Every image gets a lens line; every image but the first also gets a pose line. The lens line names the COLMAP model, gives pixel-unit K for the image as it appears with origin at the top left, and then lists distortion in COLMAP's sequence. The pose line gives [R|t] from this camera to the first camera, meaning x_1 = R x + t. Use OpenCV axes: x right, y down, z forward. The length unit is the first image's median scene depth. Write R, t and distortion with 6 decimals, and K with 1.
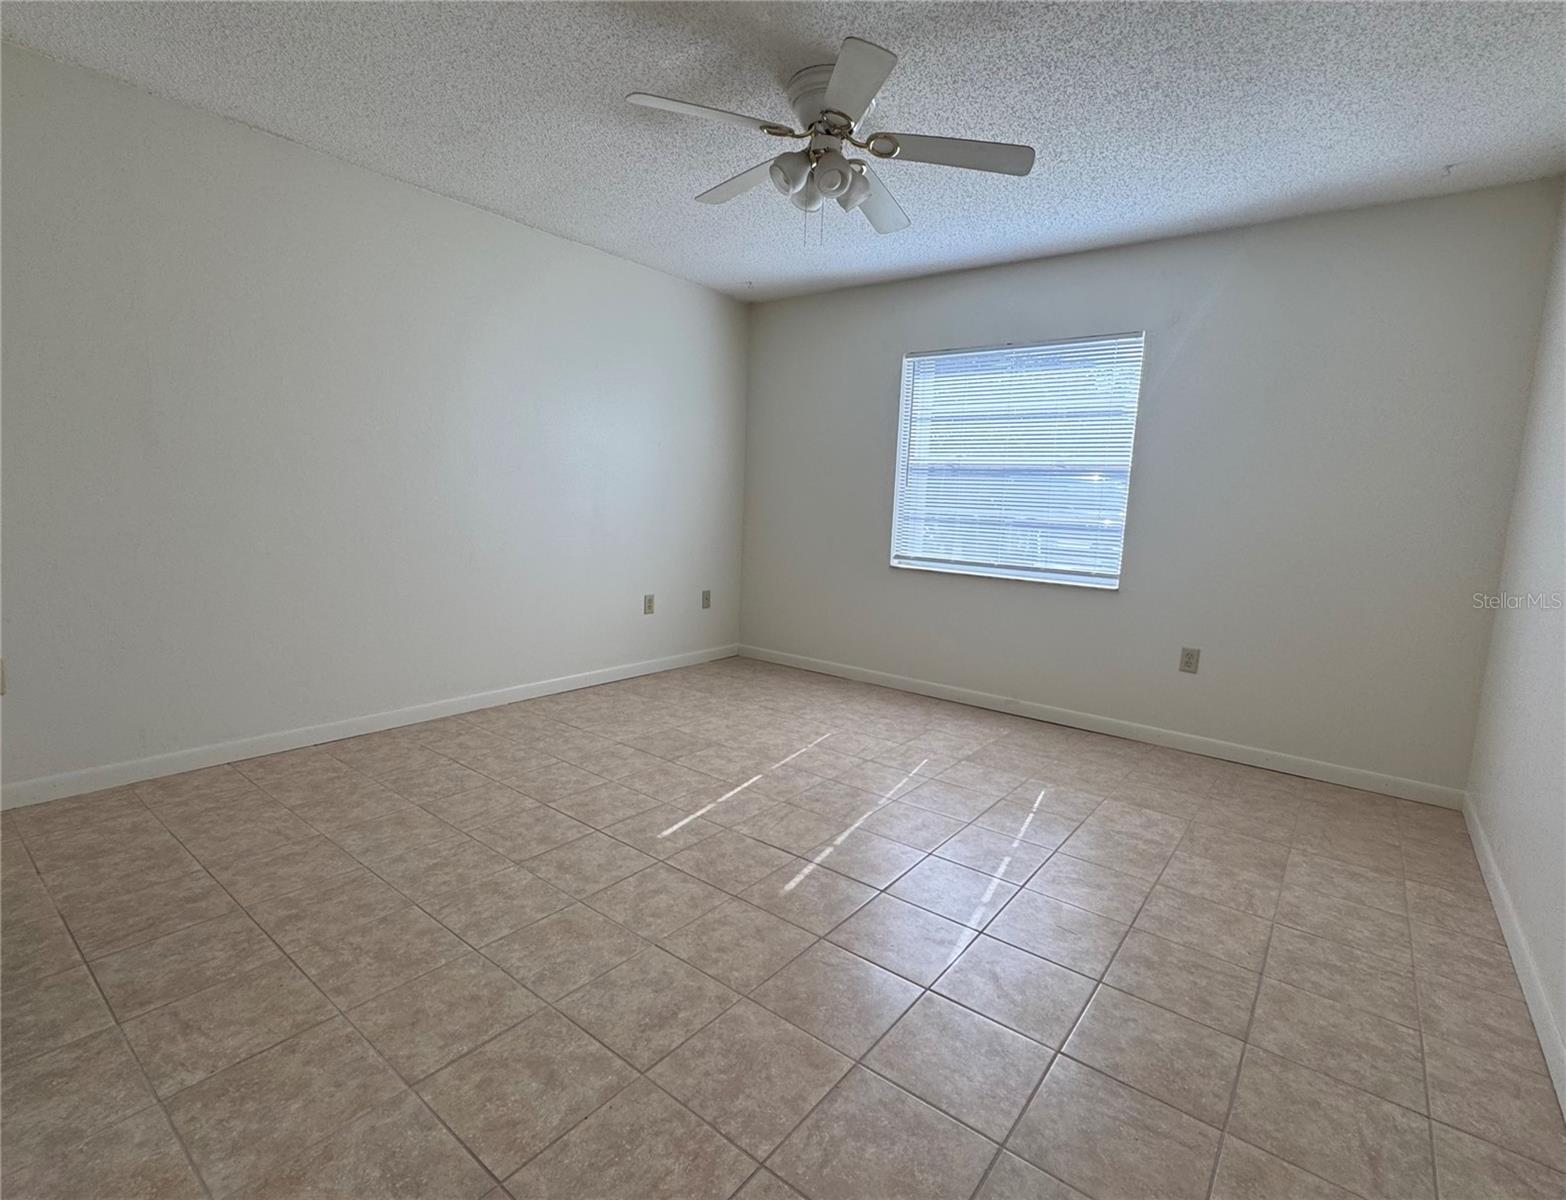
lens RADIAL K [[742.1, 0, 779.6], [0, 742.1, 597.4], [0, 0, 1]] dist [-0.002011, 0.000402]
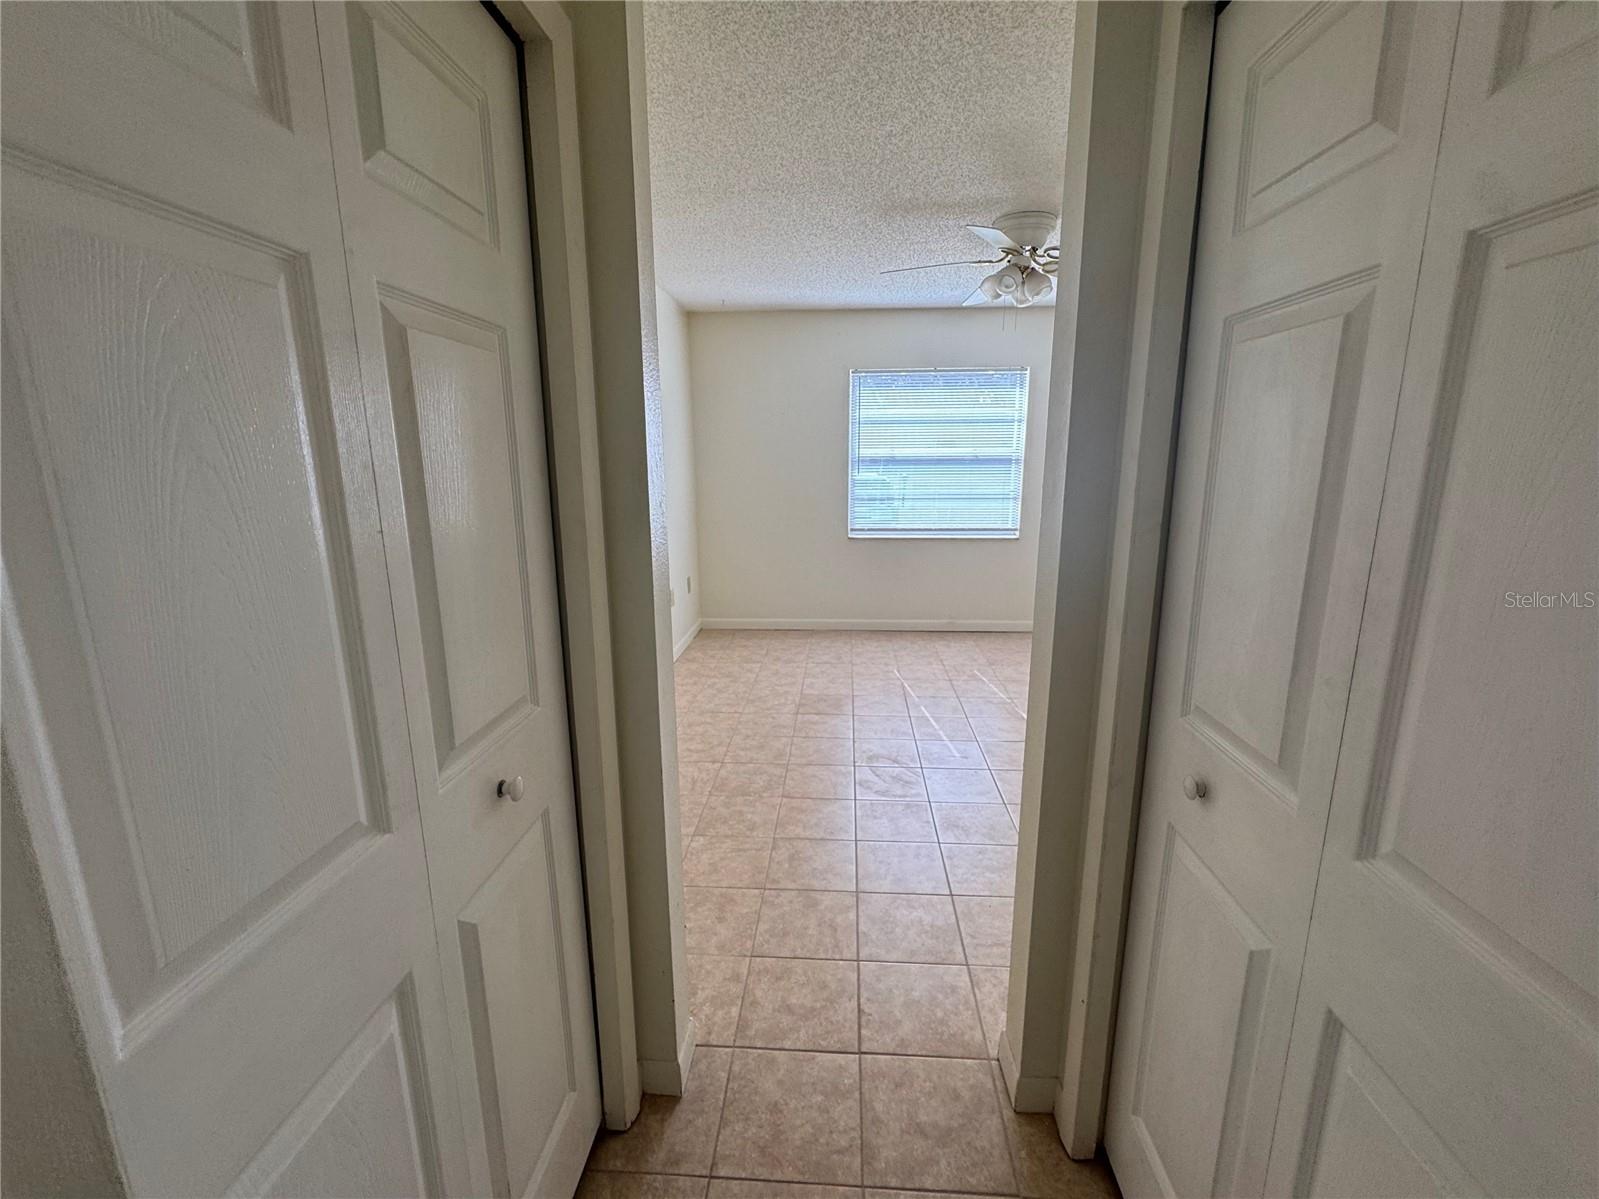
lens RADIAL K [[695.2, 0, 787.1], [0, 695.2, 599.6], [0, 0, 1]] dist [-0.000174, 0.000252]
pose [[0.822392, -0.164295, 0.544683, -0.690815], [0.115721, 0.985687, 0.122595, -0.108151], [-0.557028, -0.037790, 0.829633, 0.062803]]
